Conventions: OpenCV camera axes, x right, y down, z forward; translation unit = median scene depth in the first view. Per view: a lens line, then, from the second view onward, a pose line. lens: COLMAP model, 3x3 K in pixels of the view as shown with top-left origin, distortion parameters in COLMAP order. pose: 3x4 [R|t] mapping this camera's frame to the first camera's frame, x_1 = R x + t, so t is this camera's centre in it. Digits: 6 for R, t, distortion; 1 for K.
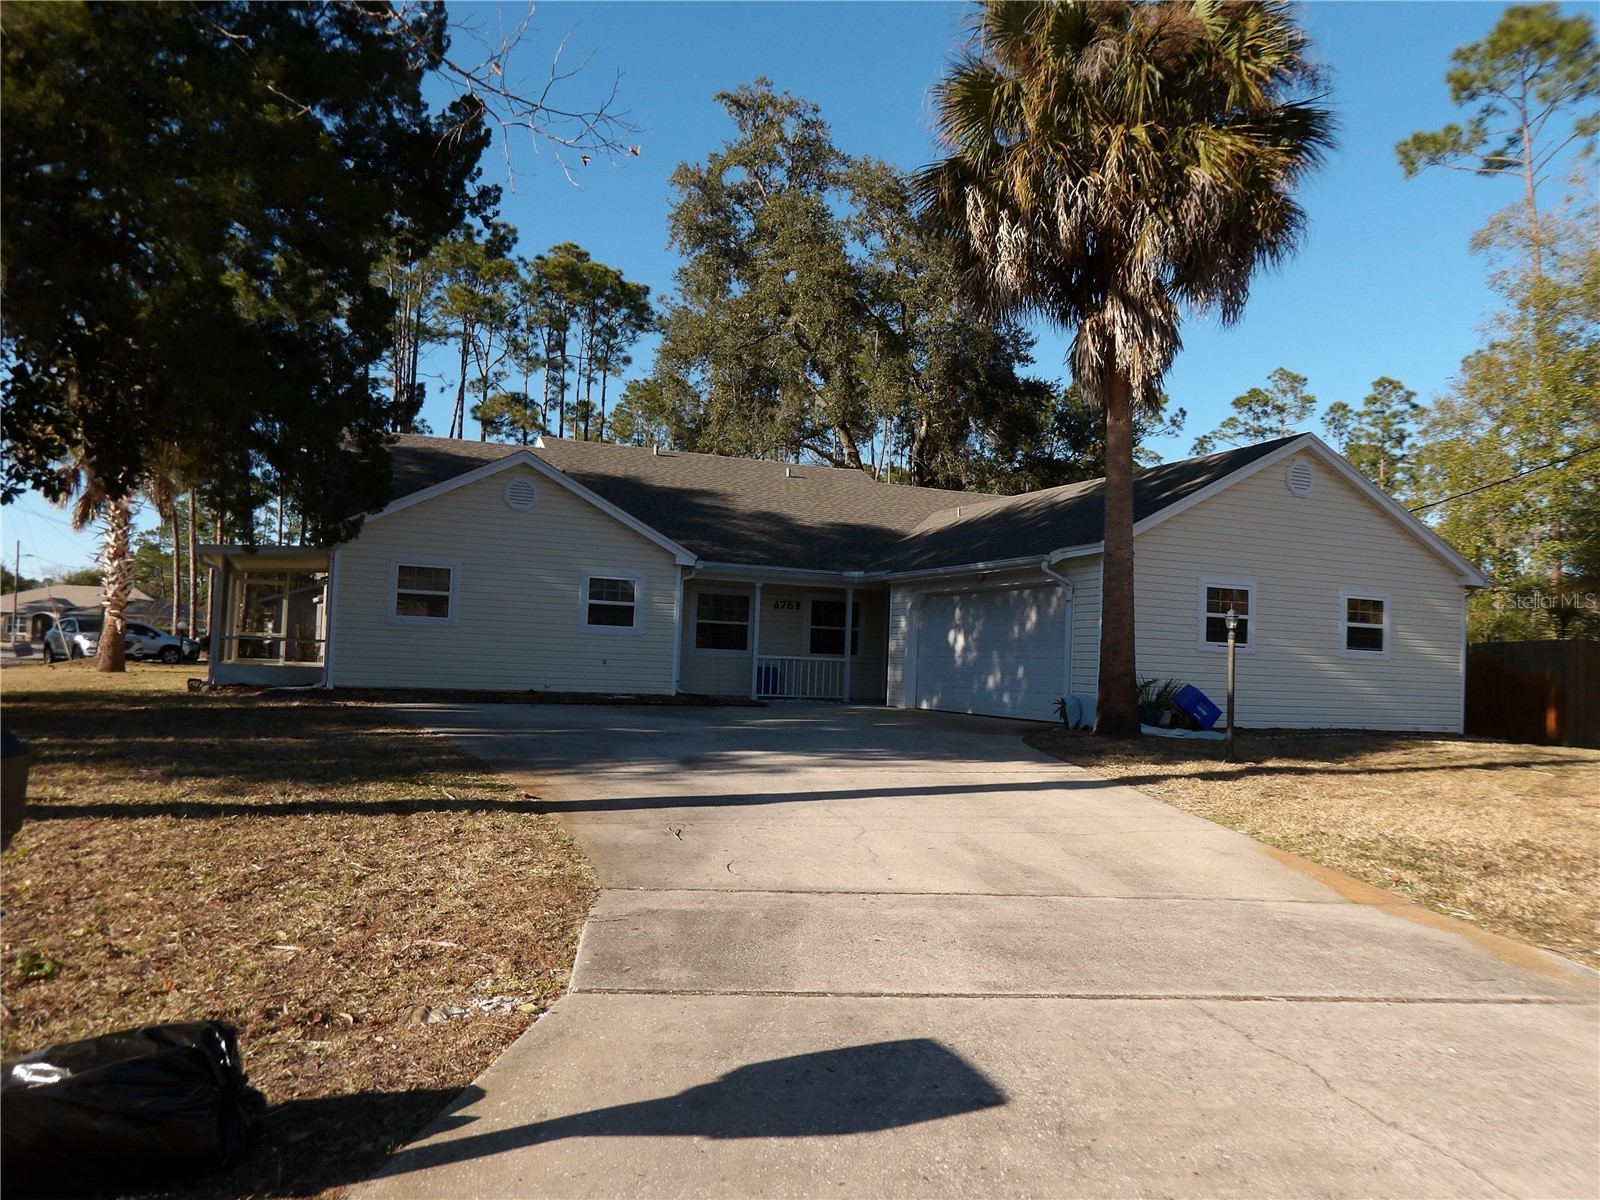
lens RADIAL K [[1146.7, 0, 800.0], [0, 1146.7, 600.0], [0, 0, 1]] dist [-0.008660, 0.002355]
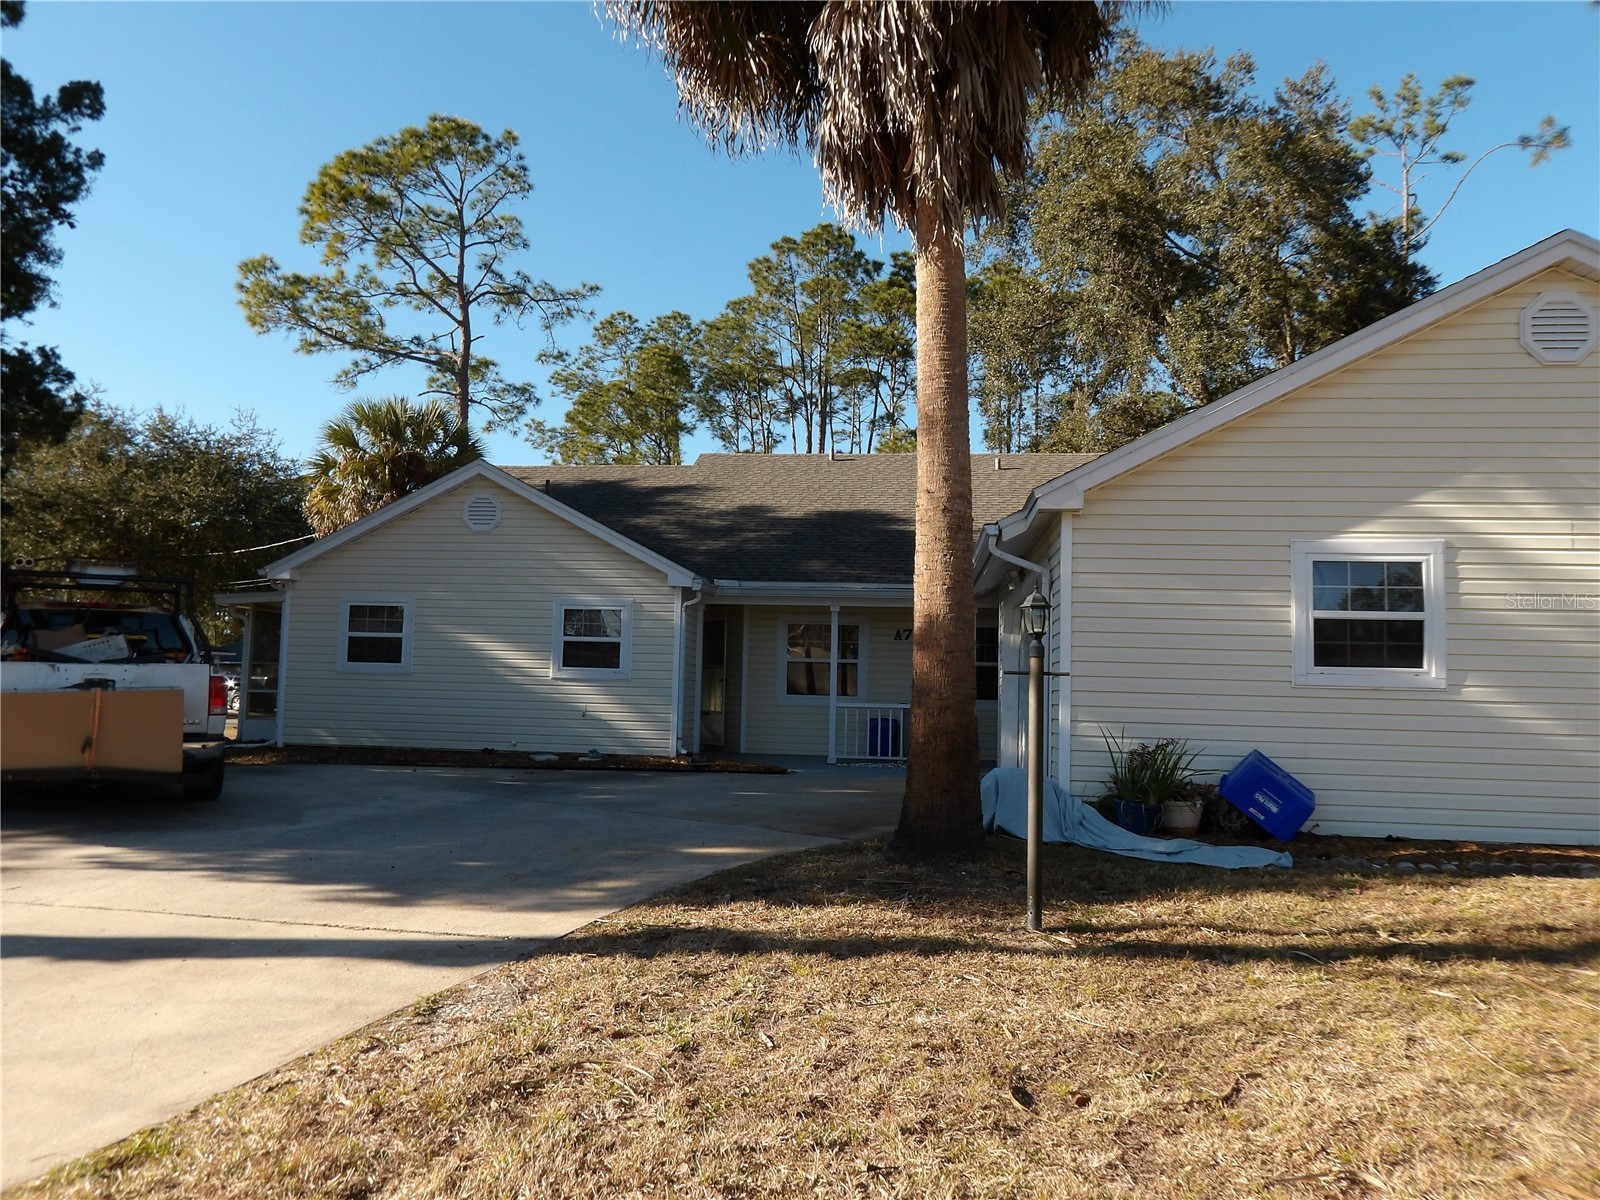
lens RADIAL K [[1146.7, 0, 800.0], [0, 1146.7, 600.0], [0, 0, 1]] dist [-0.008660, 0.002355]
pose [[0.874716, -0.055484, -0.481449, 0.378483], [0.034433, 0.998029, -0.052458, 0.024157], [0.483411, 0.029308, 0.874903, 0.413909]]
